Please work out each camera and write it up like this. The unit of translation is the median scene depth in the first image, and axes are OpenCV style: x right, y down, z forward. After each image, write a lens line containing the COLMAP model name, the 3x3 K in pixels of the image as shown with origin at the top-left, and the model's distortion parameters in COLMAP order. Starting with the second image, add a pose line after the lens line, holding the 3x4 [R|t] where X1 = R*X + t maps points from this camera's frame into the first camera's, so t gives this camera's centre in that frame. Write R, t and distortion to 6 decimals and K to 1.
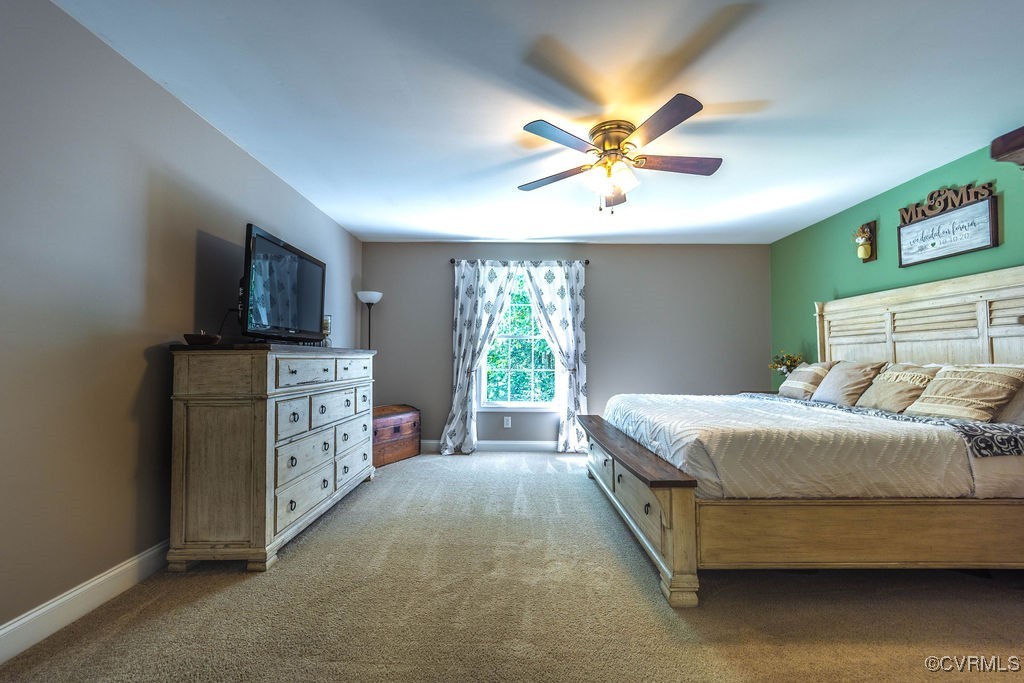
lens RADIAL K [[406.9, 0, 508.8], [0, 406.9, 342.1], [0, 0, 1]] dist [-0.003956, -0.001514]
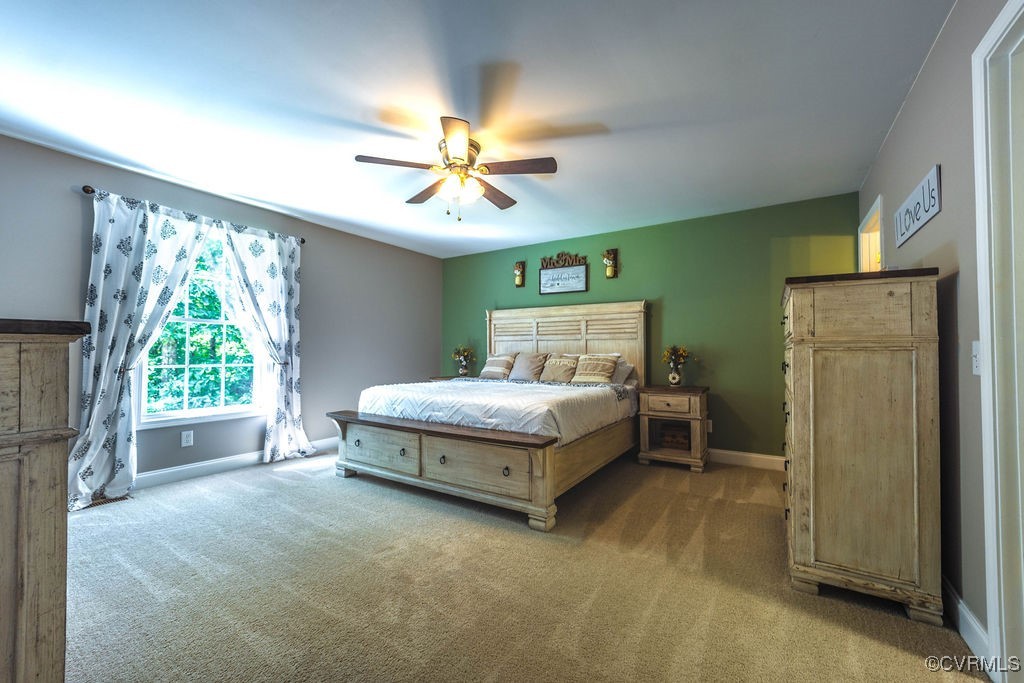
lens RADIAL K [[406.9, 0, 515.8], [0, 406.9, 341.9], [0, 0, 1]] dist [-0.003956, -0.001514]
pose [[0.541025, 0.018443, 0.840804, -0.320072], [-0.036080, 0.999348, 0.001296, 0.004322], [-0.840232, -0.031037, 0.541338, 0.141495]]
